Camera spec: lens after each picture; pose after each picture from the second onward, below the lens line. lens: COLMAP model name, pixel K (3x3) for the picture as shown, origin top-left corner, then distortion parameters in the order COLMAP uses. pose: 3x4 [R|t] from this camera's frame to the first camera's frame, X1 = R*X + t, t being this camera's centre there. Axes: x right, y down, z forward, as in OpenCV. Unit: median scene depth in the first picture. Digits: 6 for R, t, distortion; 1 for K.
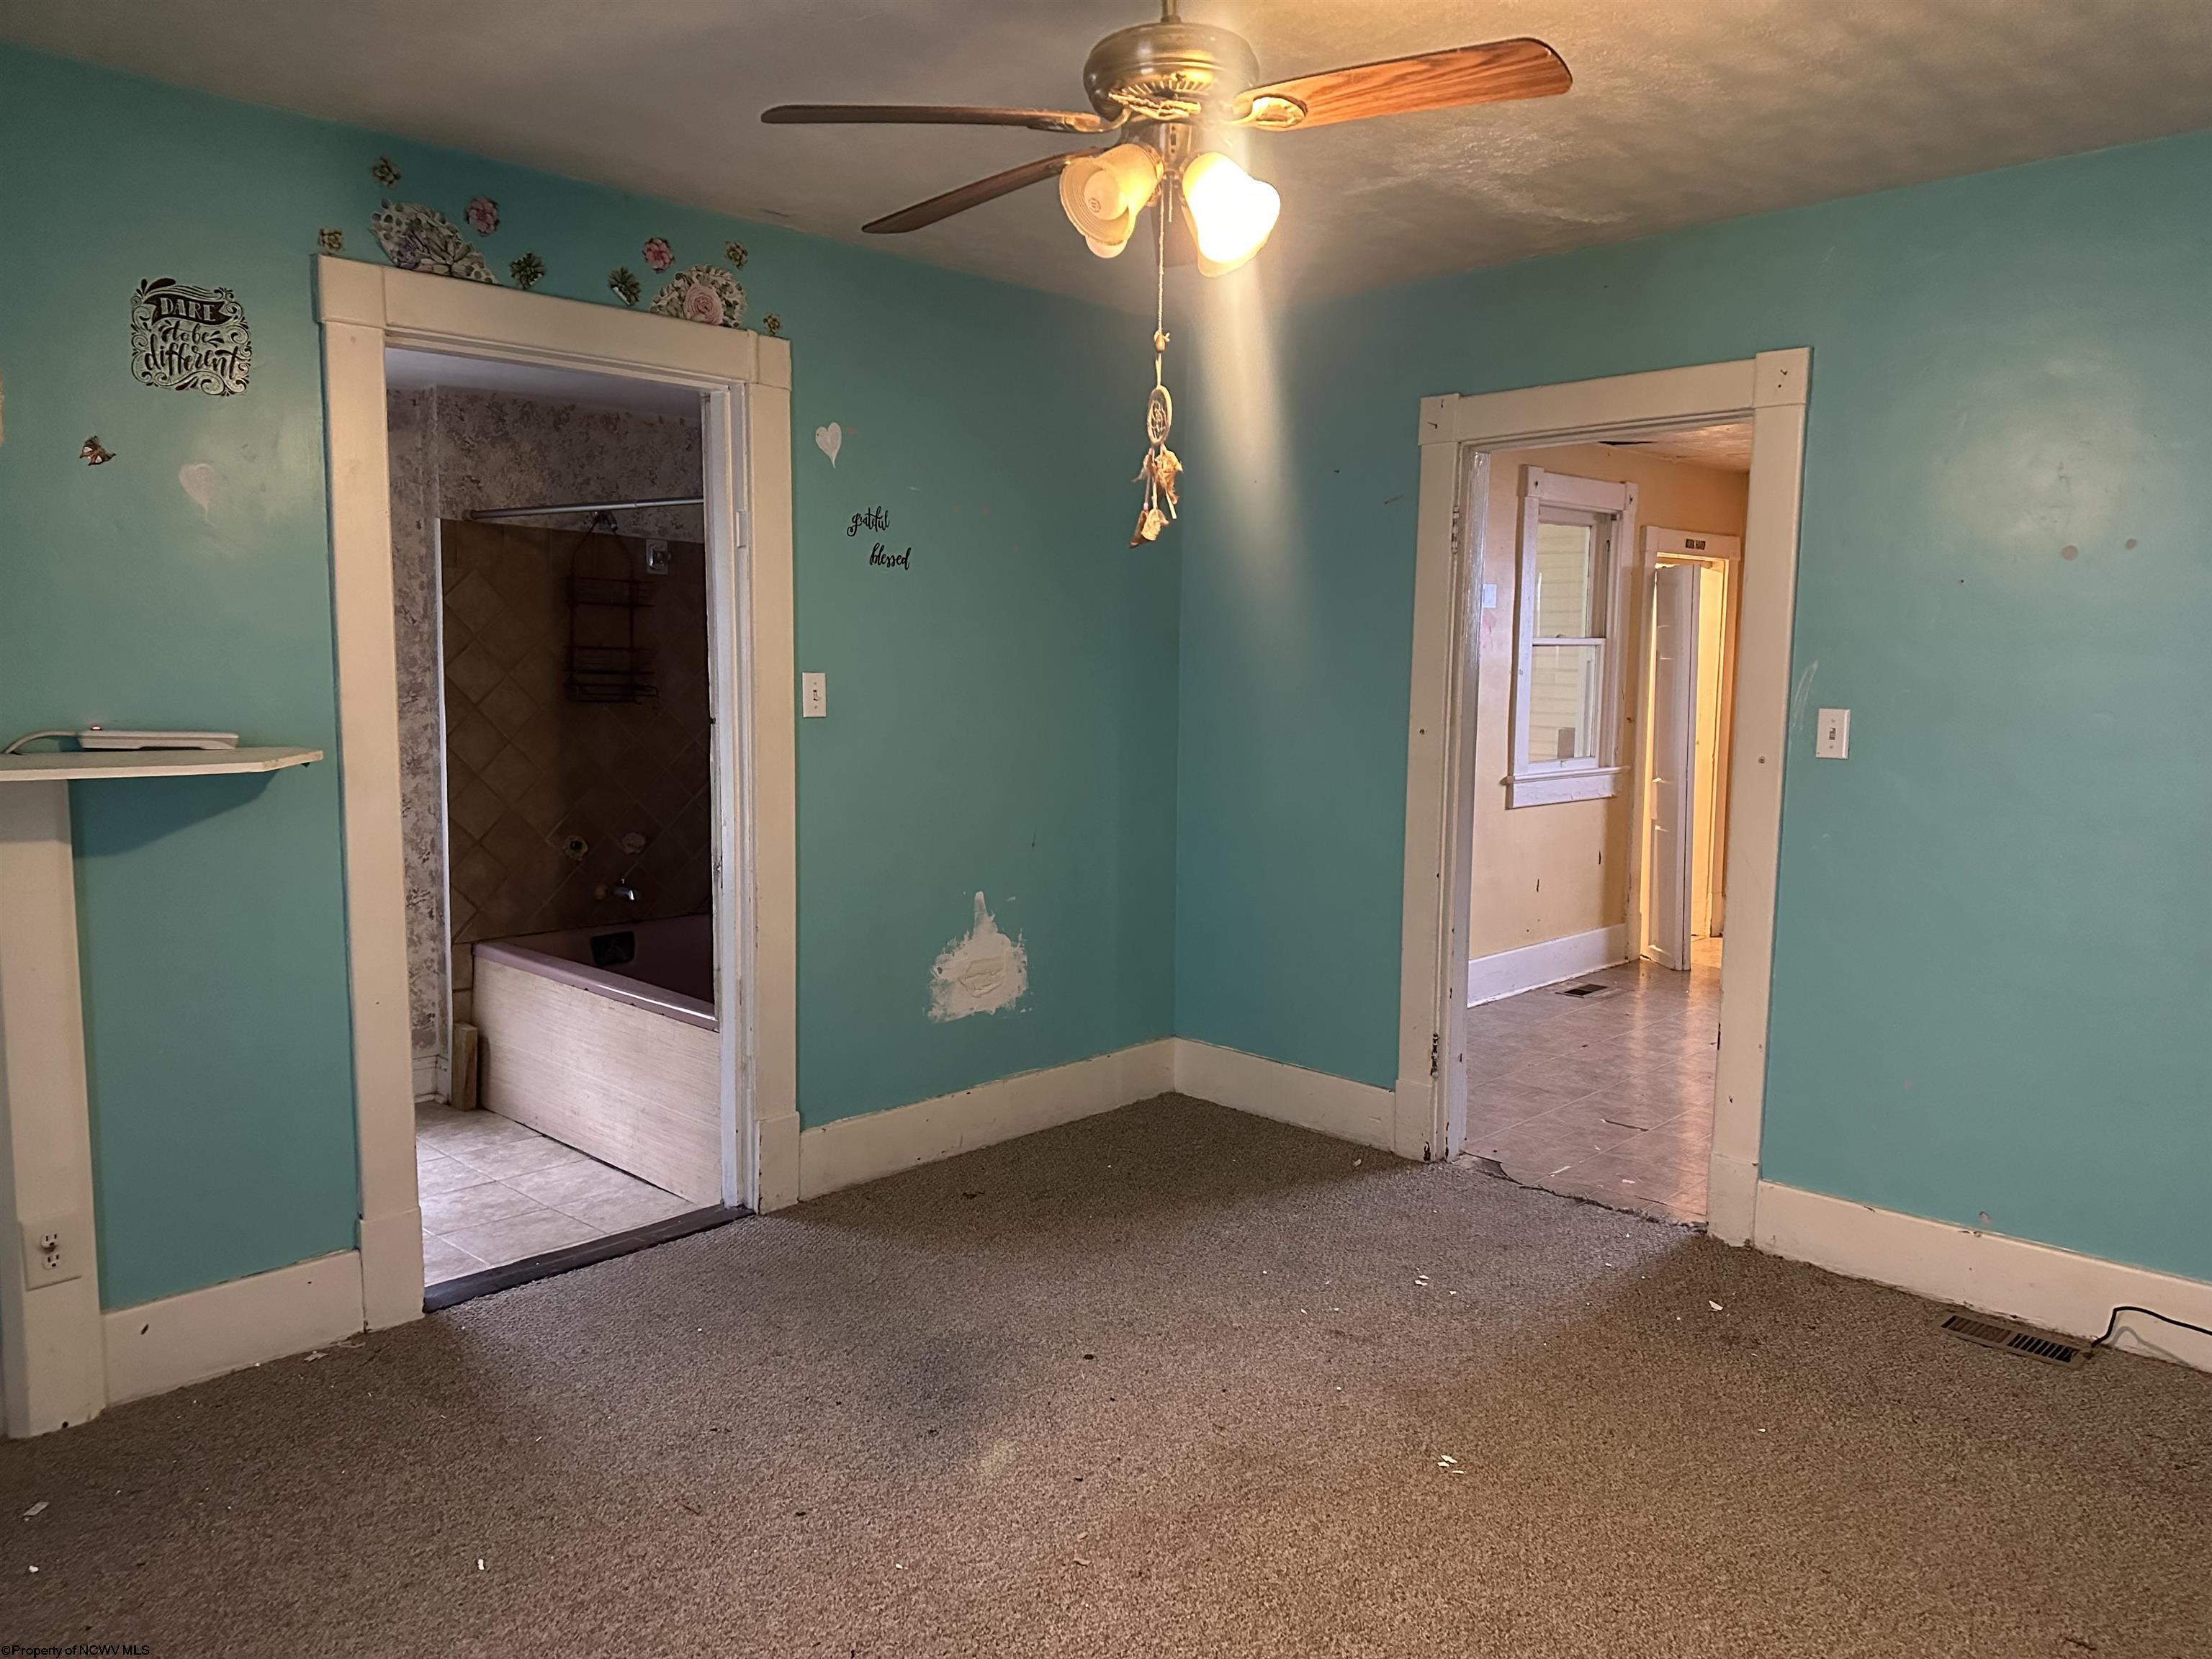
lens RADIAL K [[1566.3, 0, 1094.0], [0, 1566.3, 848.8], [0, 0, 1]] dist [0.102022, -0.125735]
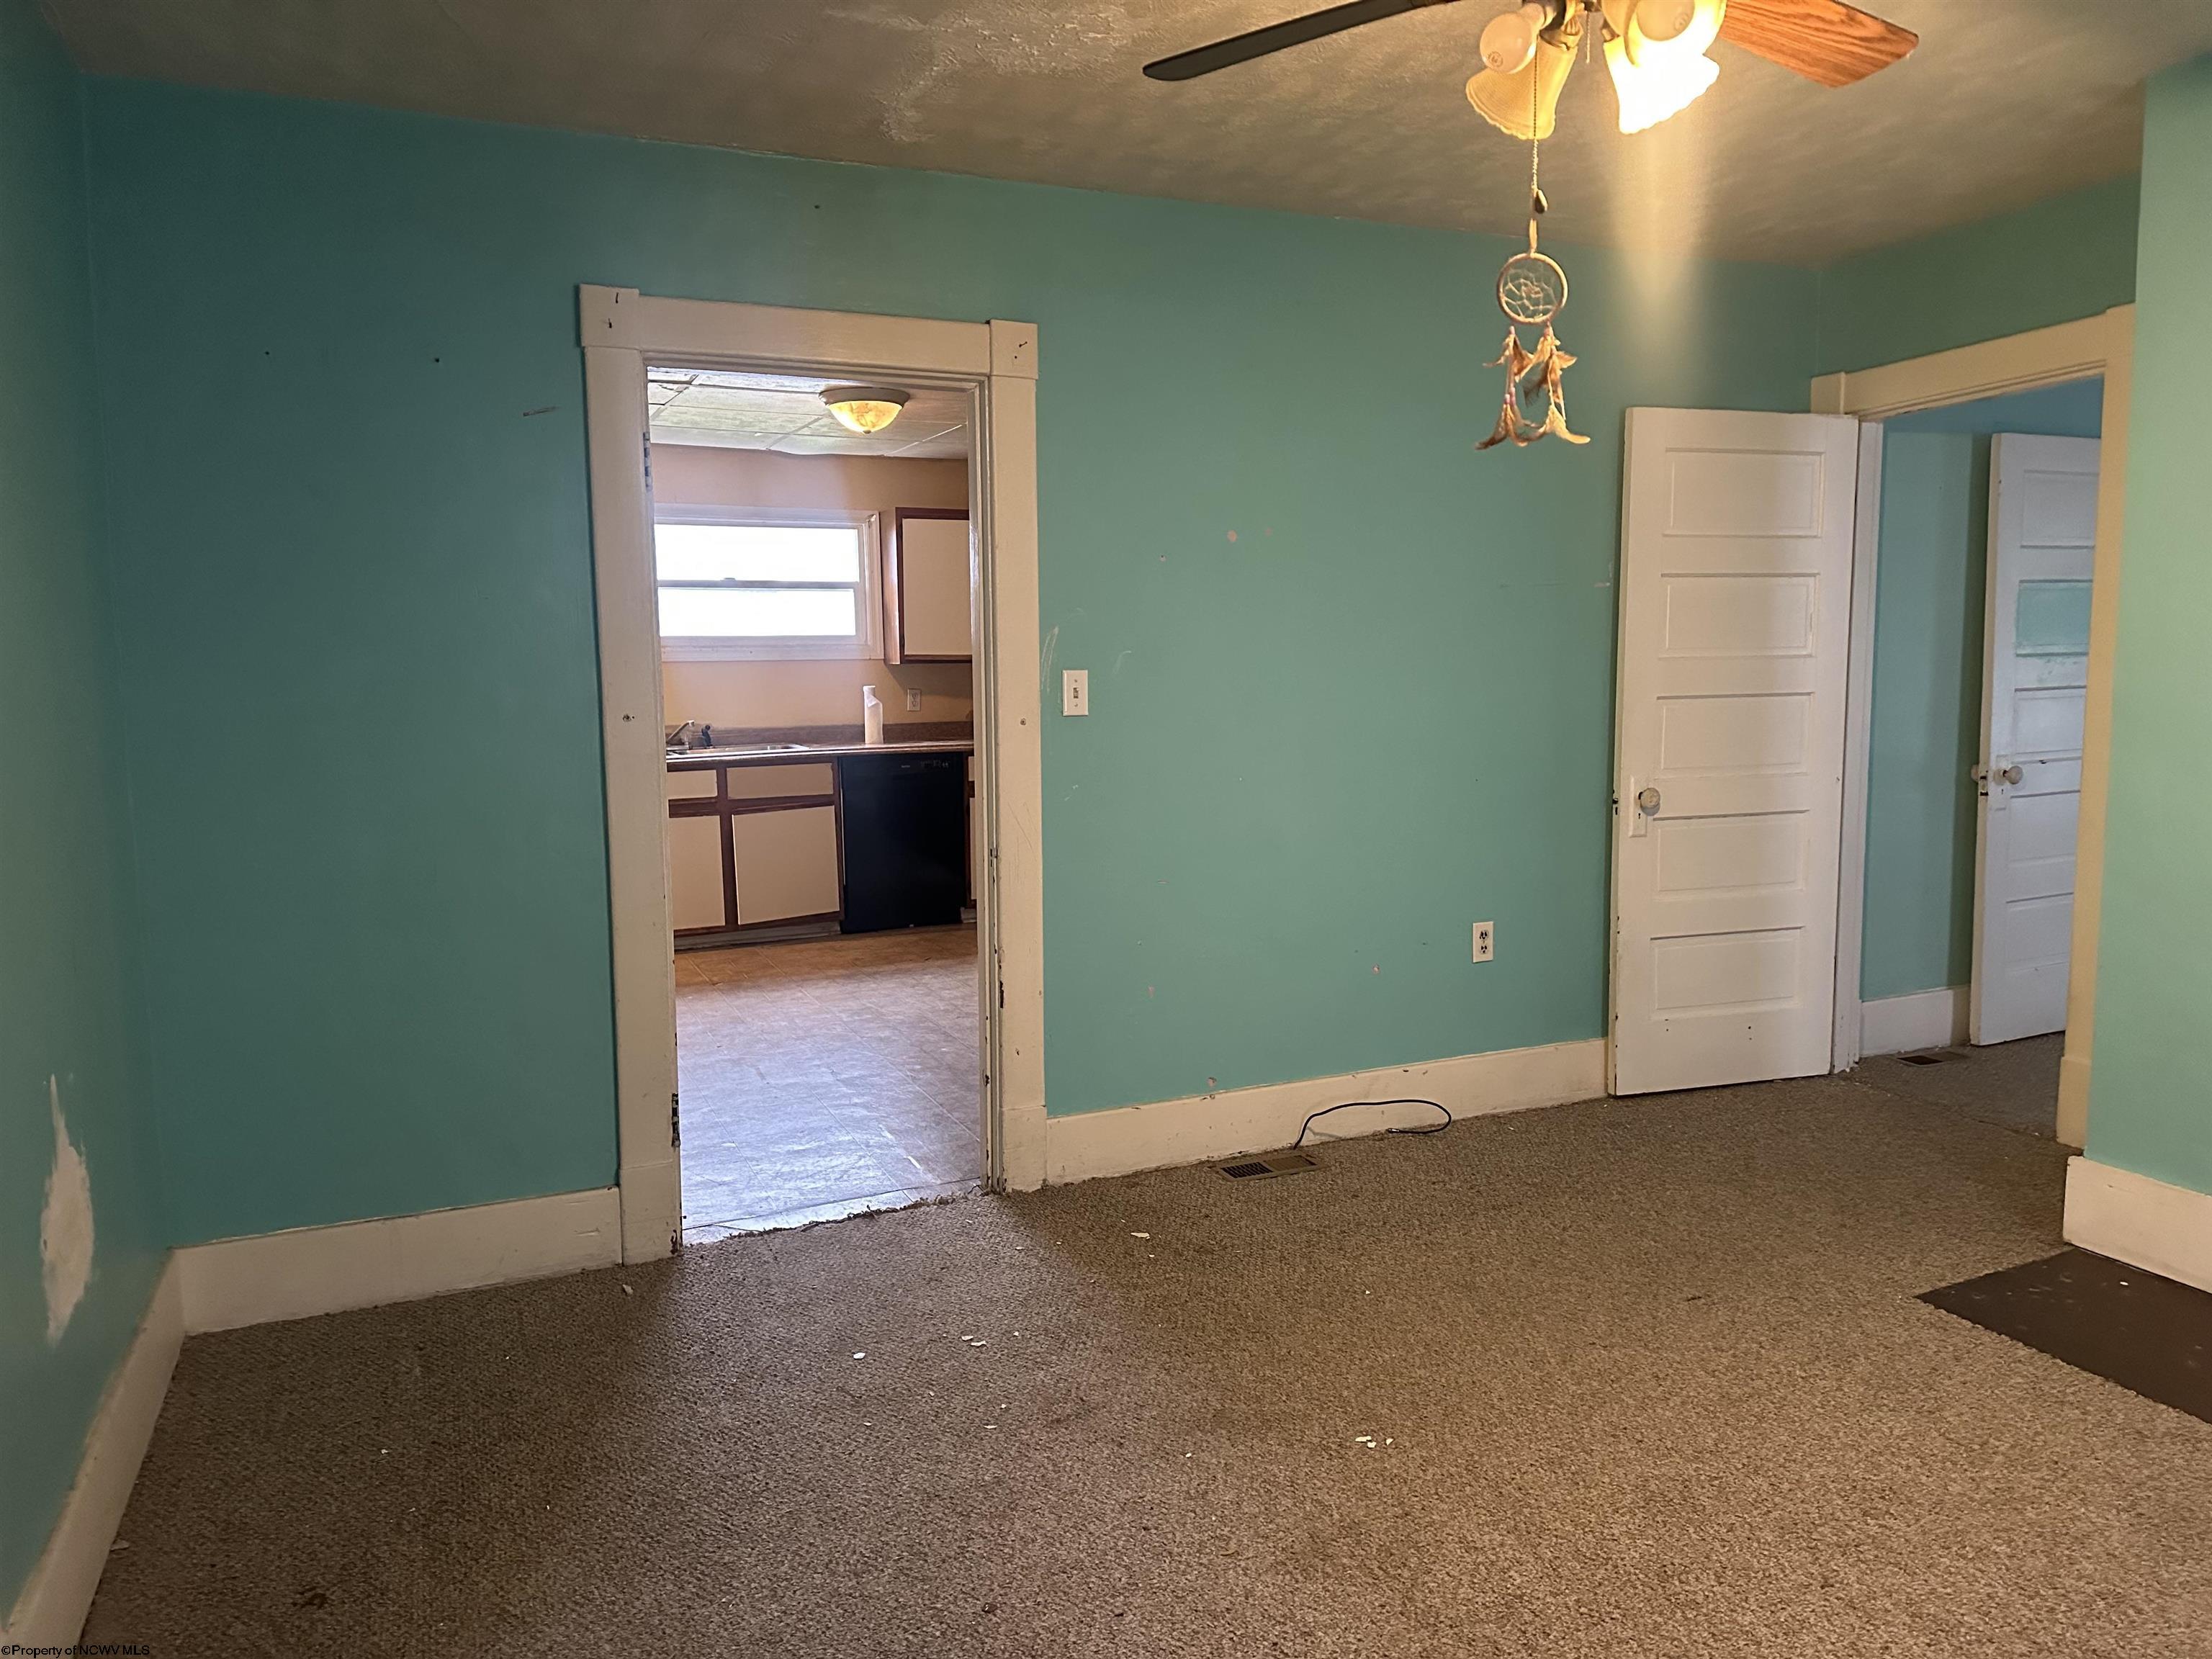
lens RADIAL K [[1566.3, 0, 1094.0], [0, 1566.3, 848.8], [0, 0, 1]] dist [0.102022, -0.125735]
pose [[0.349368, -0.131123, 0.927765, -0.539817], [0.129969, 0.987370, 0.090604, -0.062428], [-0.927928, 0.088927, 0.361998, 0.610207]]
